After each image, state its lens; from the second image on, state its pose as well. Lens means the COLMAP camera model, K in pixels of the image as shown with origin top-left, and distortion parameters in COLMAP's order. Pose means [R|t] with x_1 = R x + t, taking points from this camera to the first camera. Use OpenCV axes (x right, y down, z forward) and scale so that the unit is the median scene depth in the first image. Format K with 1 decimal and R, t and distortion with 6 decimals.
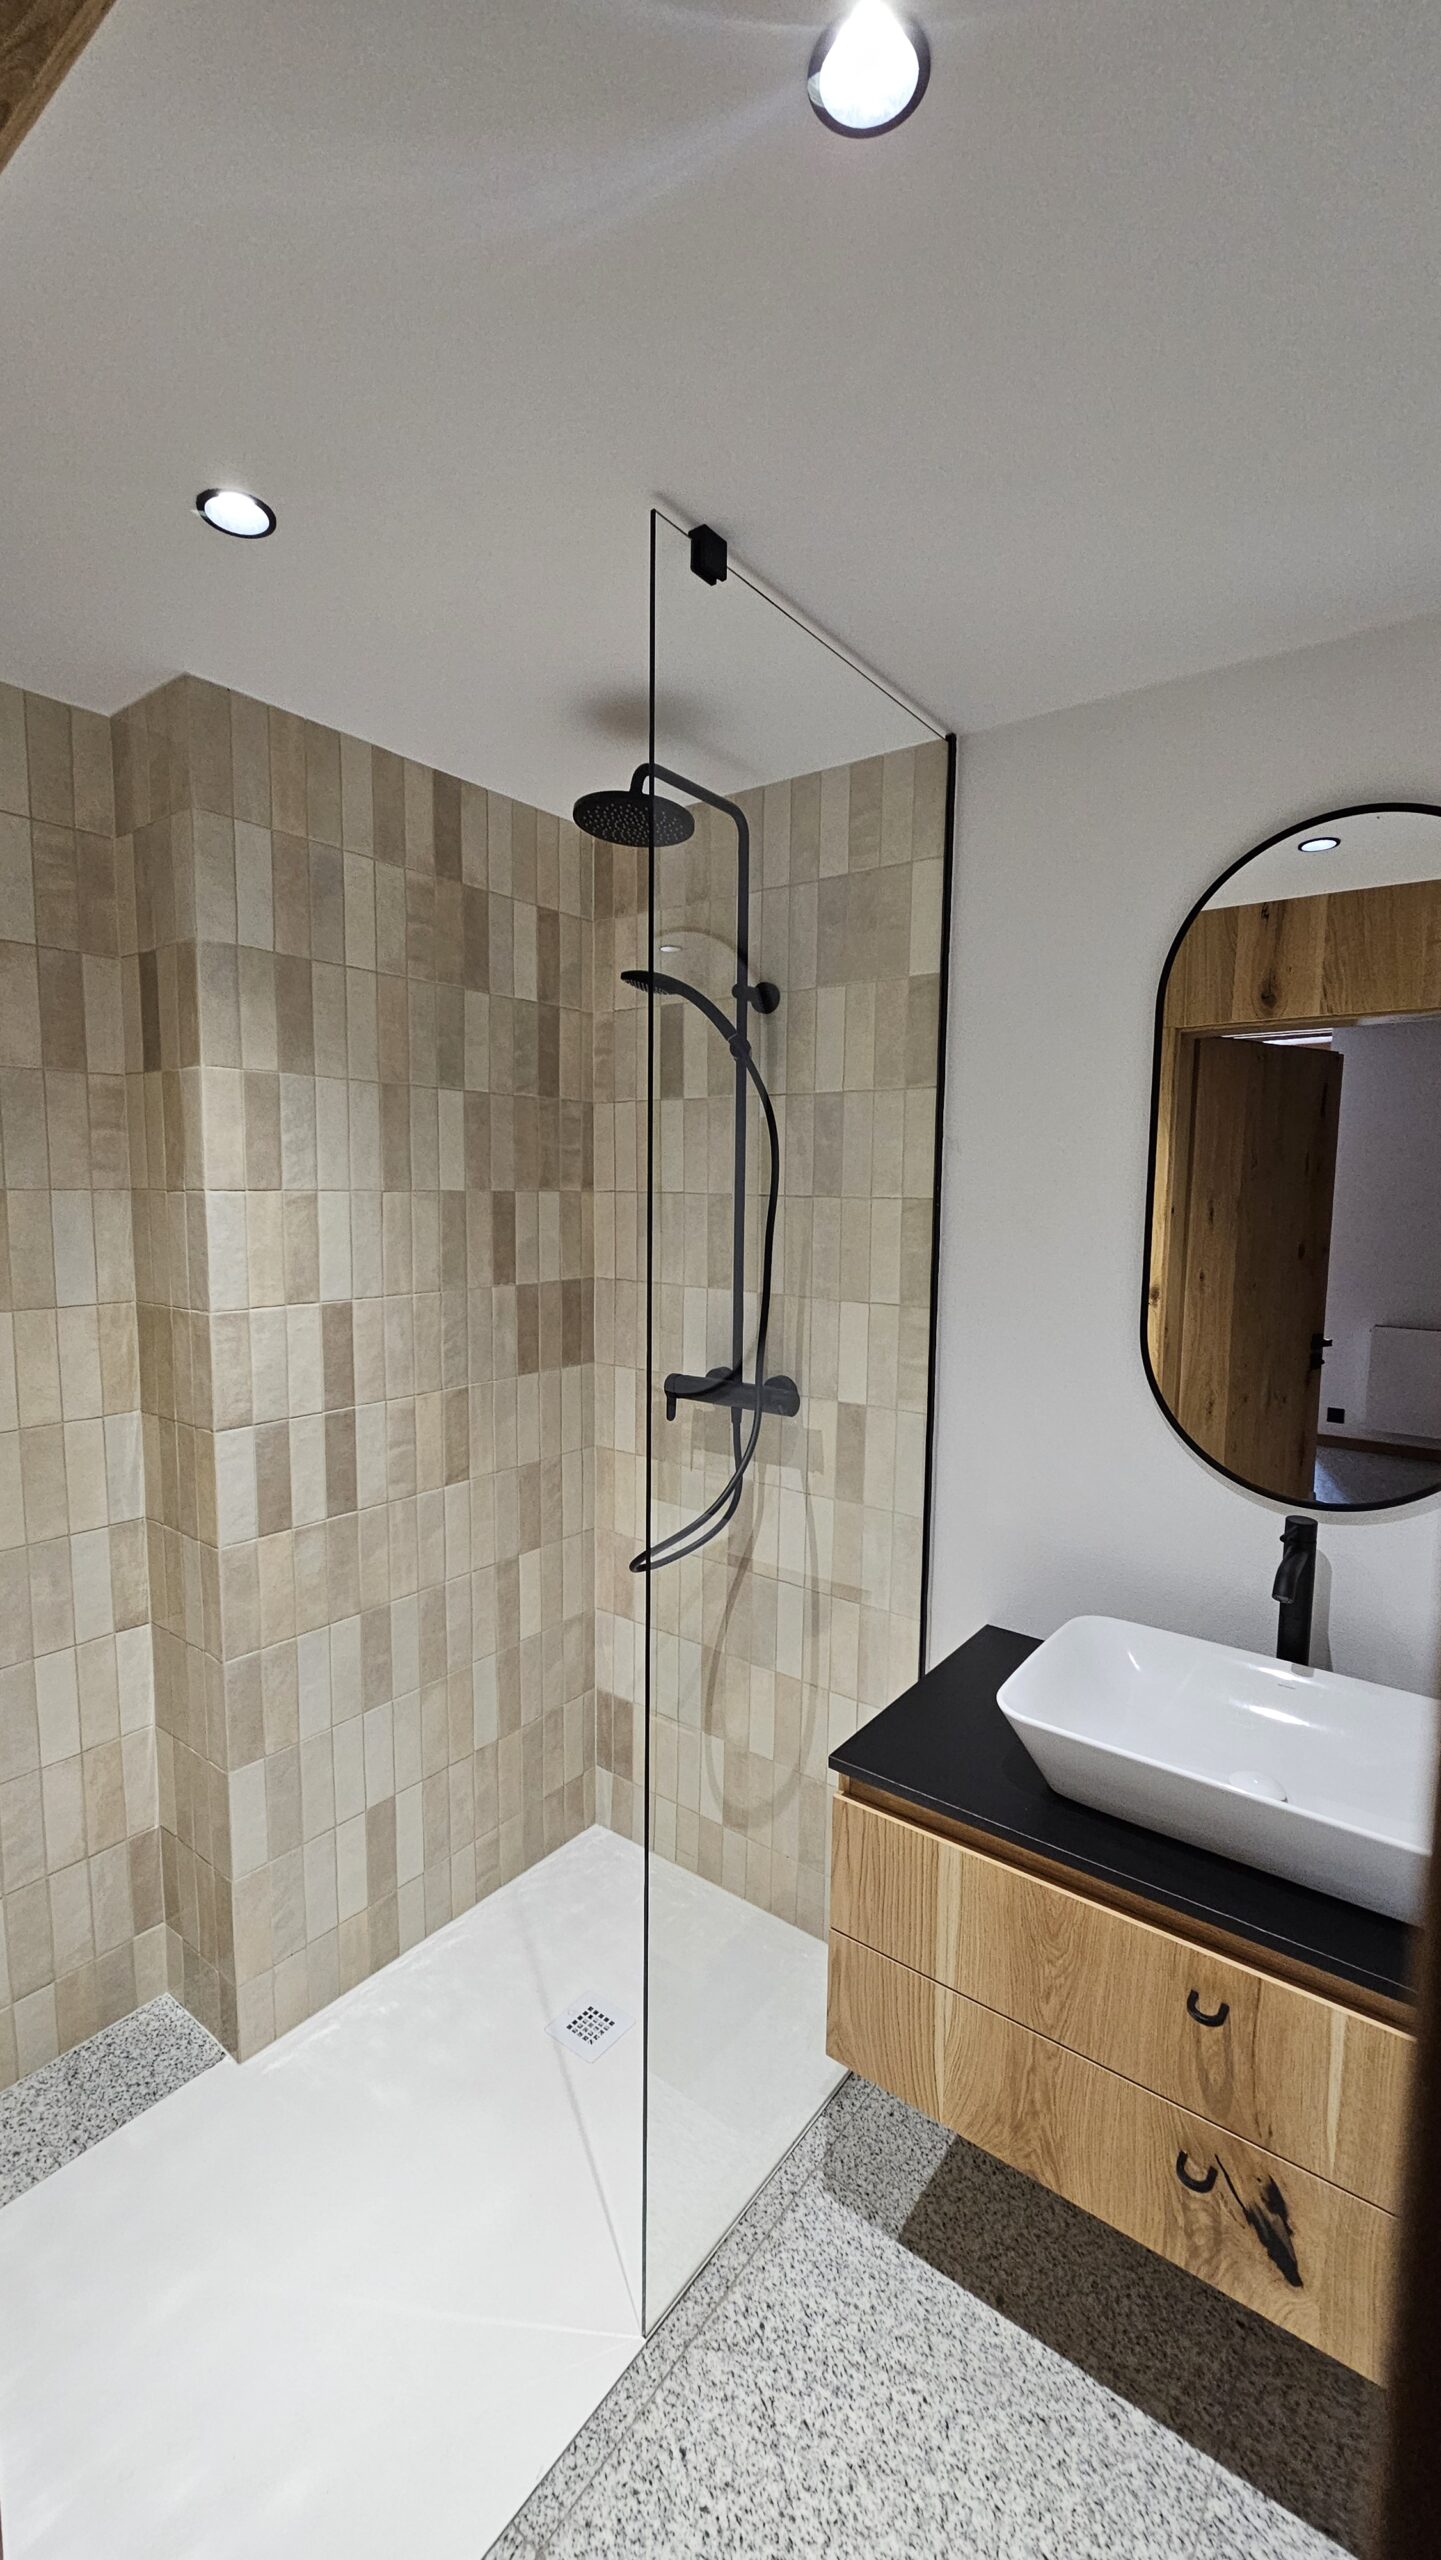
lens RADIAL K [[1041.6, 0, 722.8], [0, 1041.6, 1287.0], [0, 0, 1]] dist [-0.002196, -0.000443]
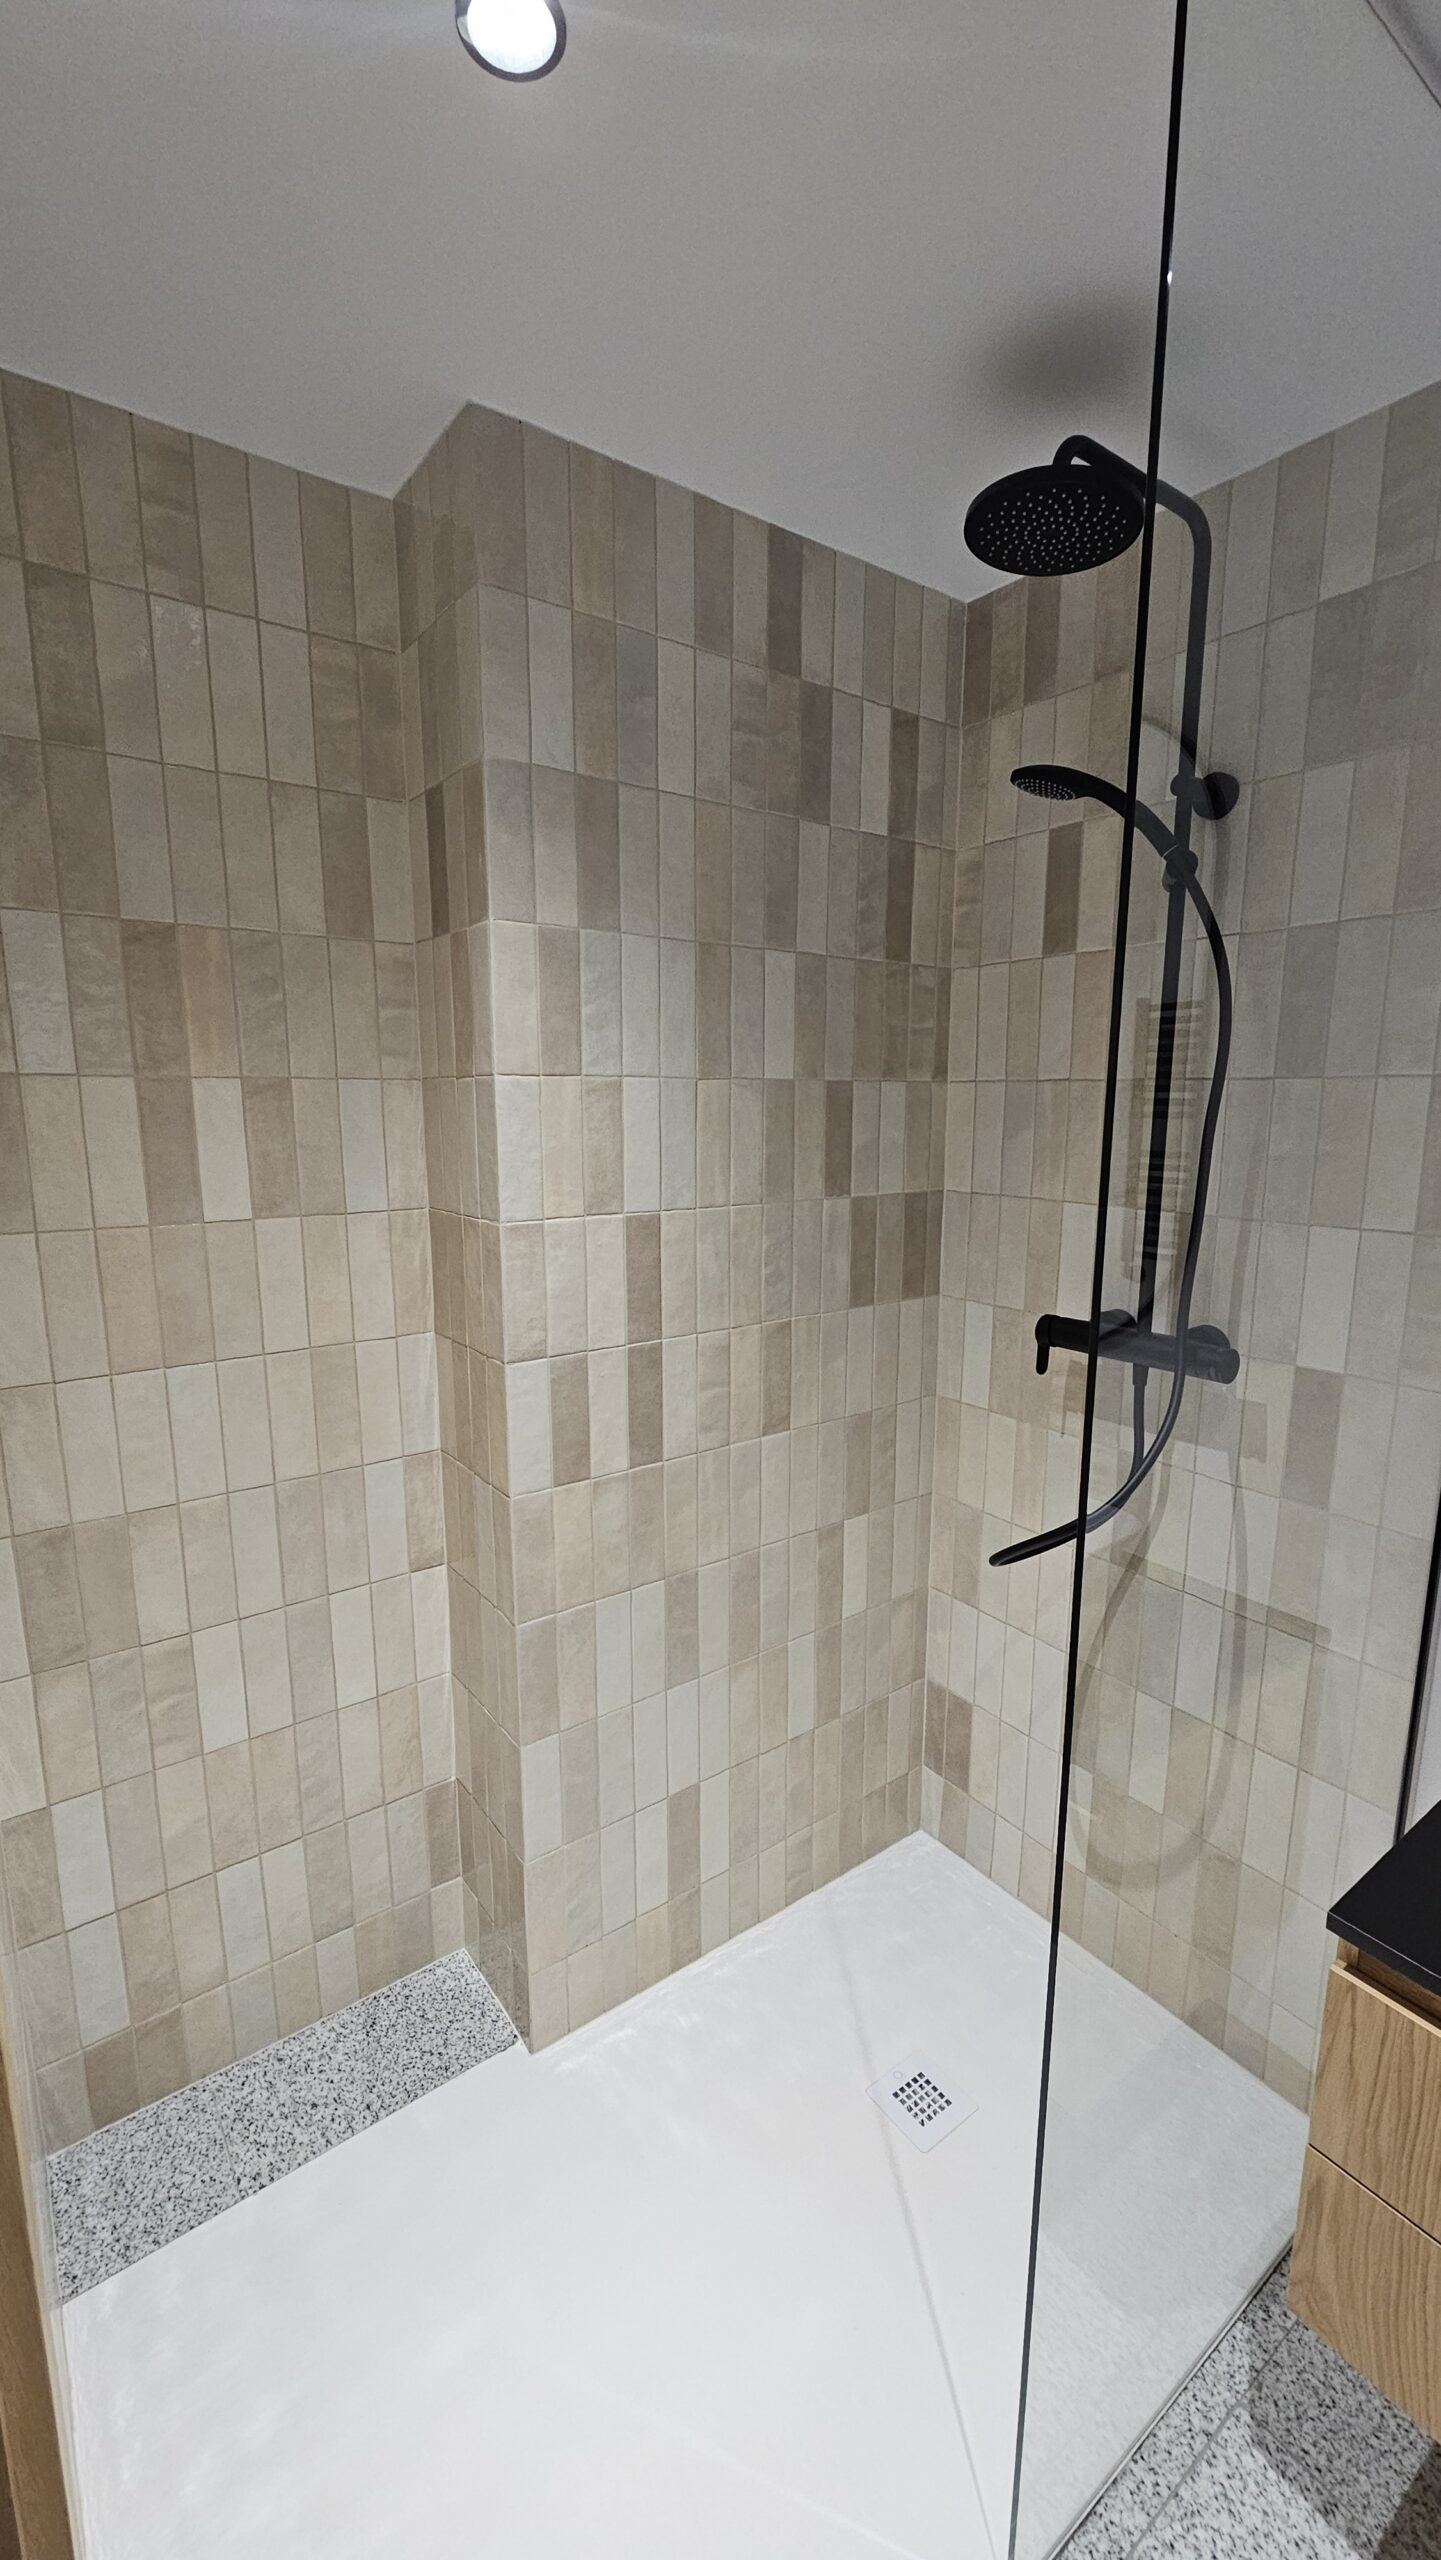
lens RADIAL K [[1041.6, 0, 722.2], [0, 1041.6, 1286.2], [0, 0, 1]] dist [-0.002196, -0.000443]
pose [[0.959825, 0.039161, -0.277853, -0.076365], [-0.017798, 0.996716, 0.078997, 0.005309], [0.280034, -0.070878, 0.957370, 0.216231]]
